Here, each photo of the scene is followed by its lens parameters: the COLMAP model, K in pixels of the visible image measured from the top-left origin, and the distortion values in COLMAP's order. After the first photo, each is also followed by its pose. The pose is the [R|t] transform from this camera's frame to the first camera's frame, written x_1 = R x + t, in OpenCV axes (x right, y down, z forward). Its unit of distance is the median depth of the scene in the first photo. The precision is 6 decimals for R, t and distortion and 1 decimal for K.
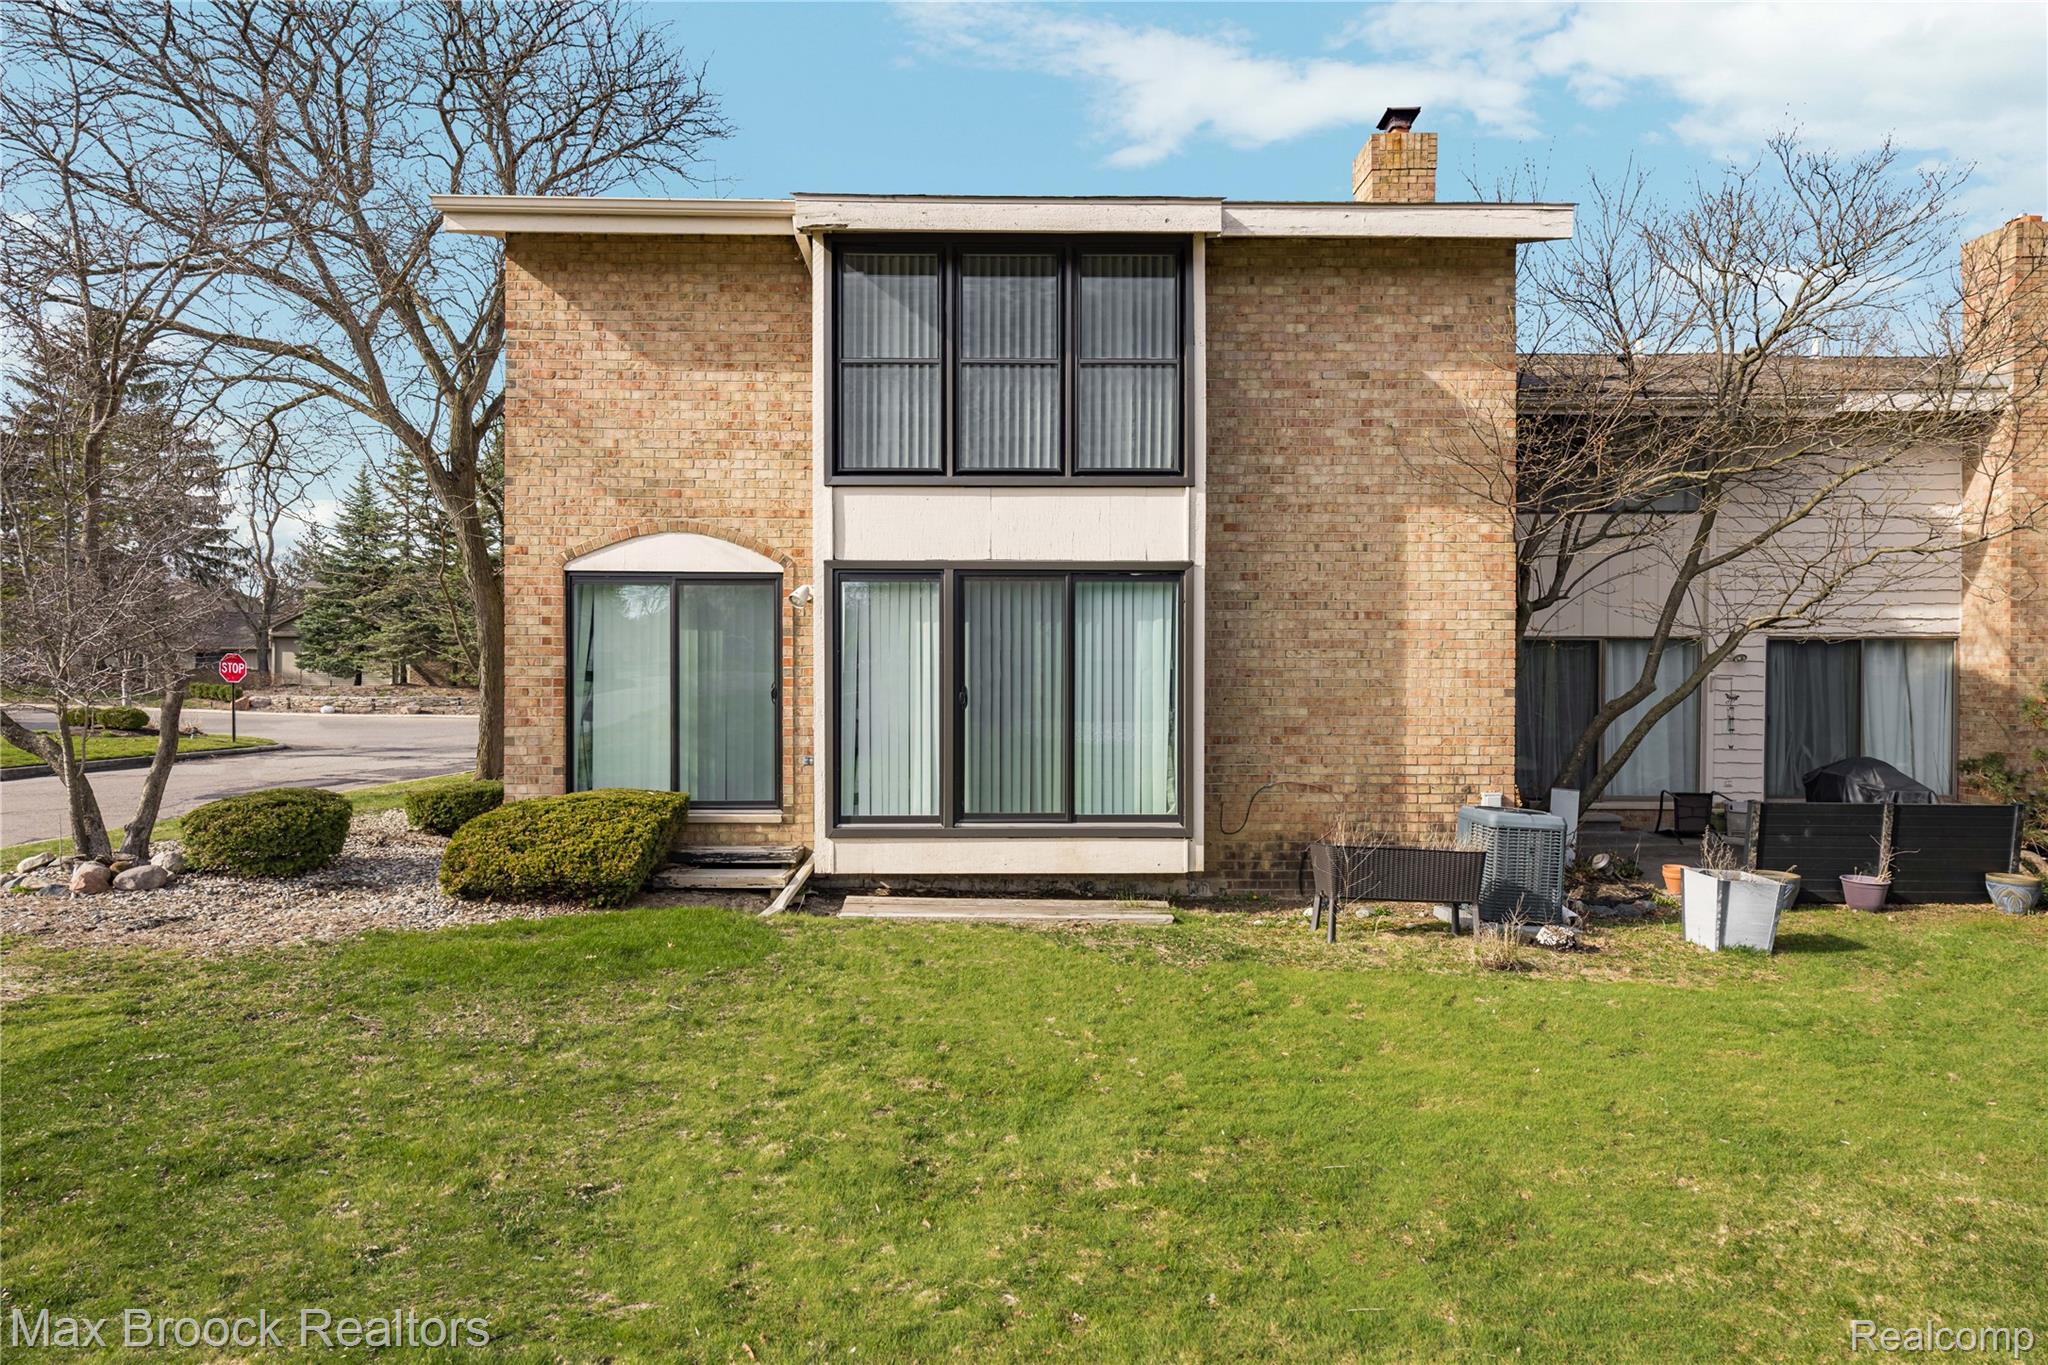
lens RADIAL K [[1117.1, 0, 1037.0], [0, 1117.1, 672.8], [0, 0, 1]] dist [-0.004076, -0.002029]
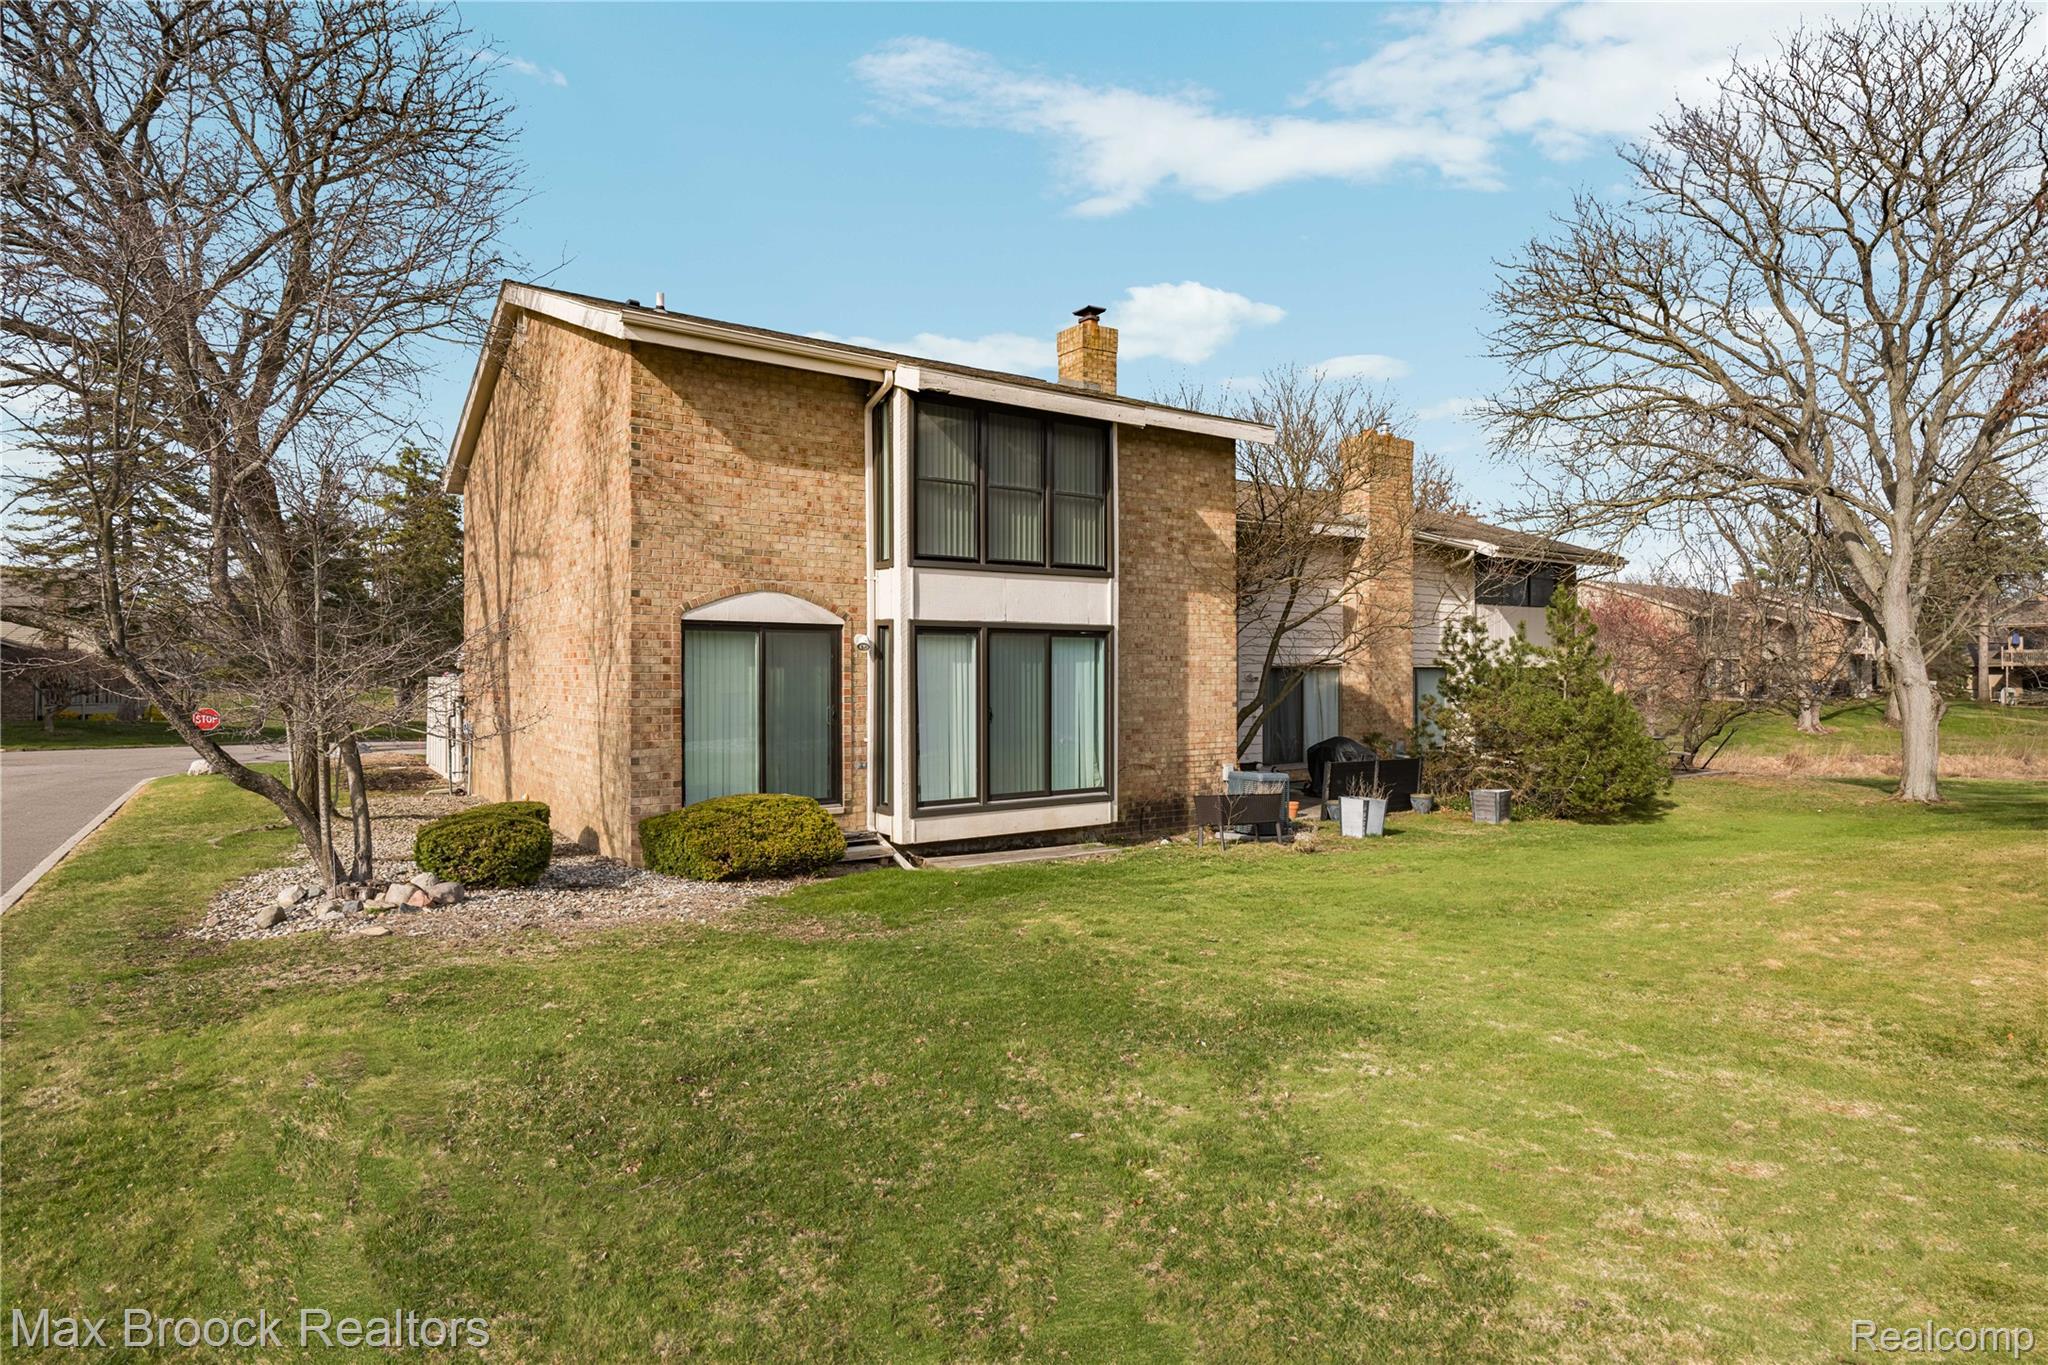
lens RADIAL K [[1117.1, 0, 1021.4], [0, 1117.1, 668.3], [0, 0, 1]] dist [-0.004076, -0.002029]
pose [[0.828066, -0.001305, 0.560630, -0.799450], [0.007735, 0.999929, -0.009097, -0.024104], [-0.560578, 0.011869, 0.828017, -0.219950]]
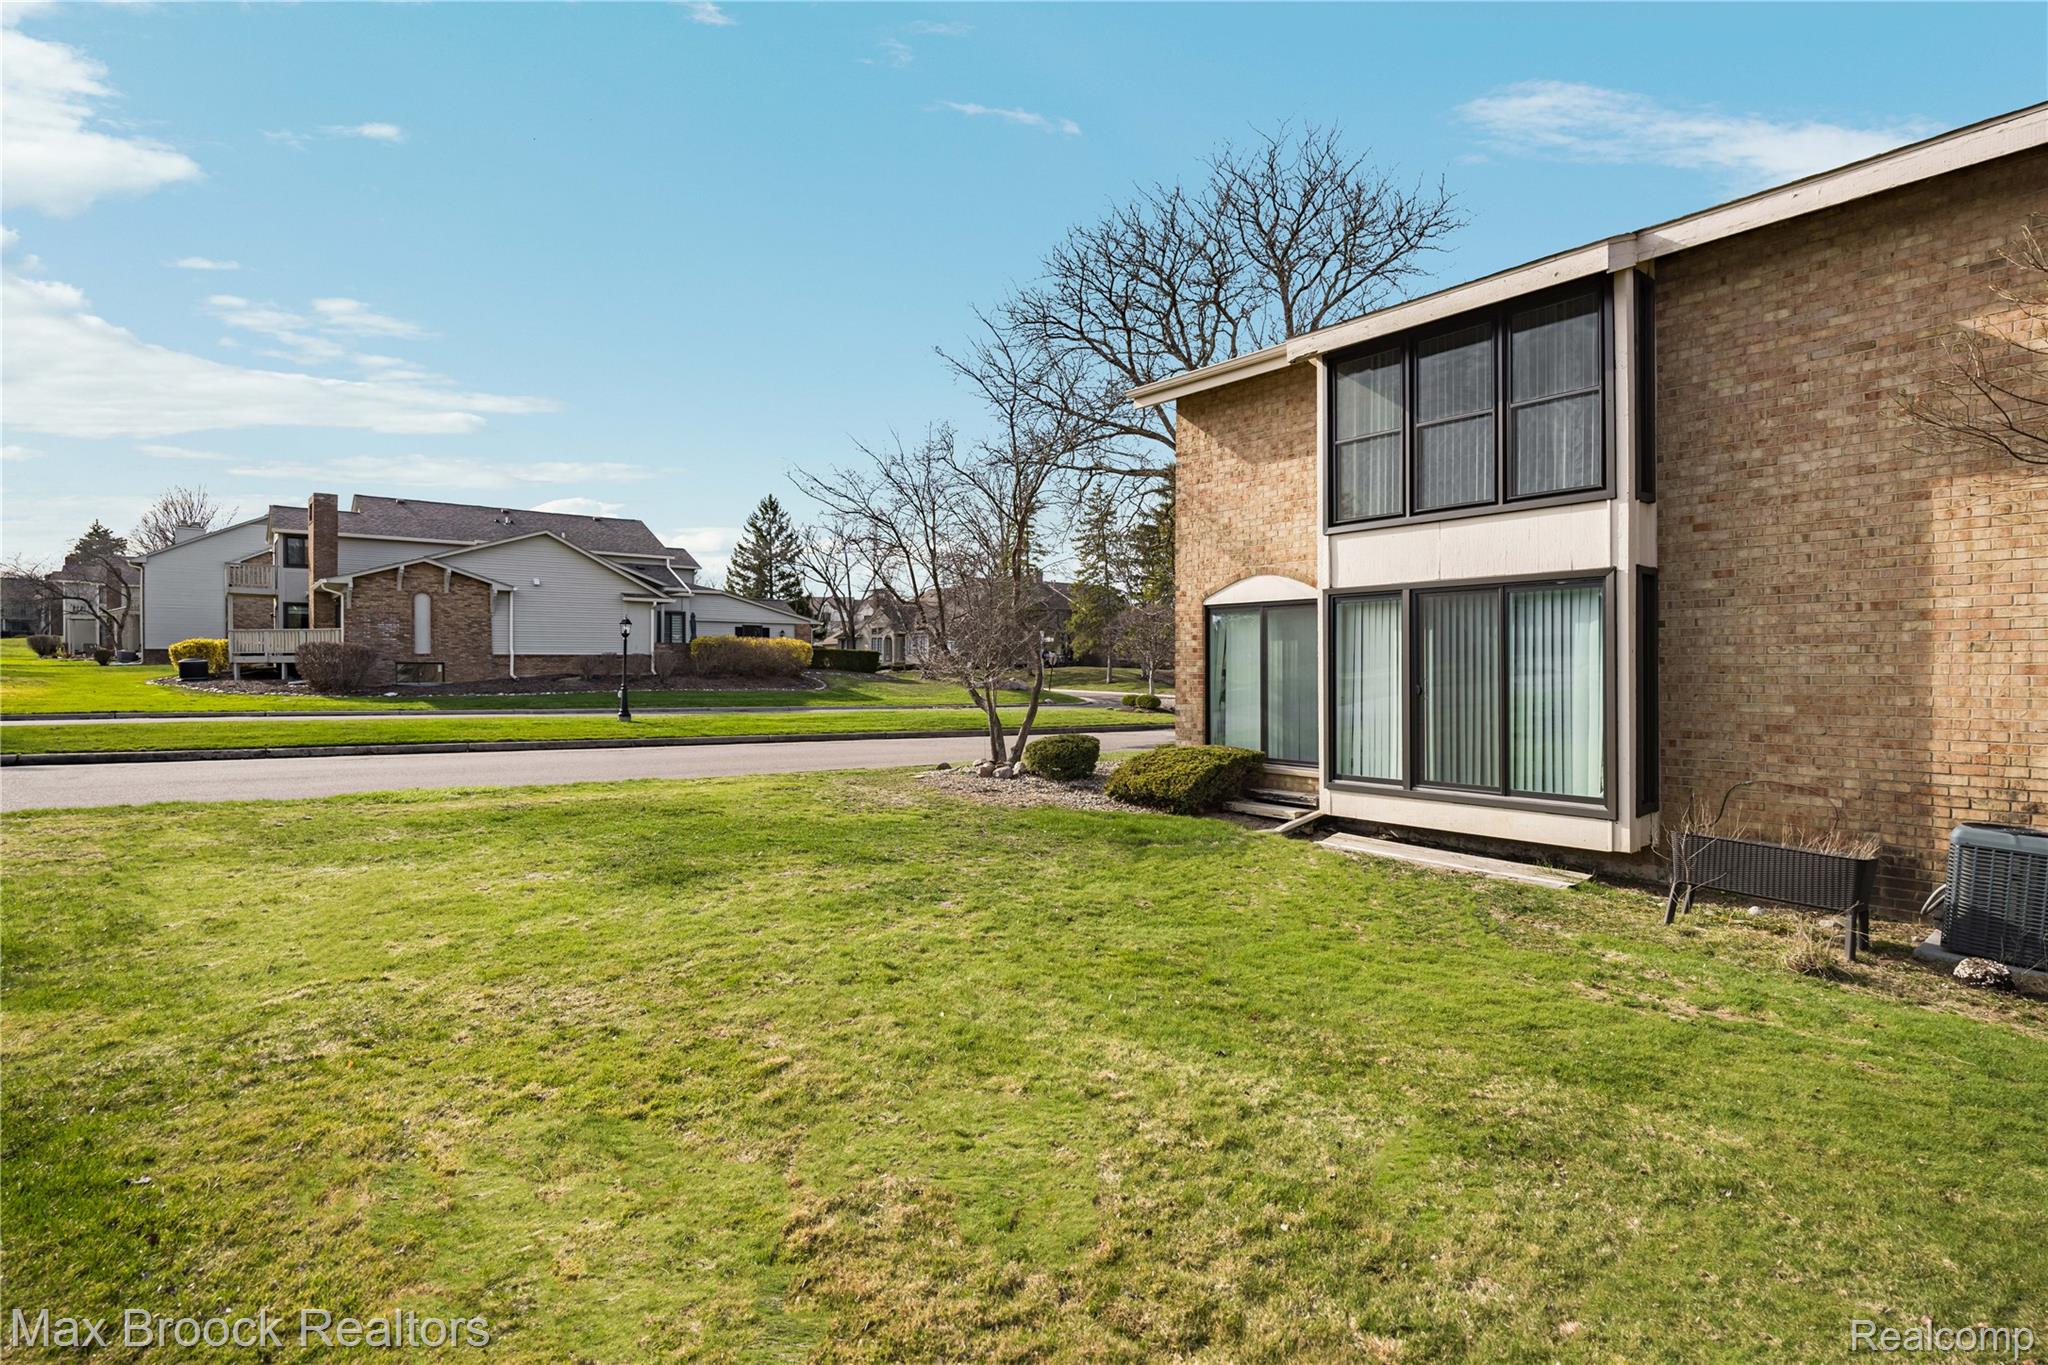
lens RADIAL K [[986.1, 0, 1012.5], [0, 986.1, 670.2], [0, 0, 1]] dist [-0.004287, -0.001607]
pose [[0.604126, -0.002100, -0.796886, 0.515275], [-0.003349, 0.999981, -0.005175, 0.007685], [0.796882, 0.005795, 0.604107, -0.047673]]
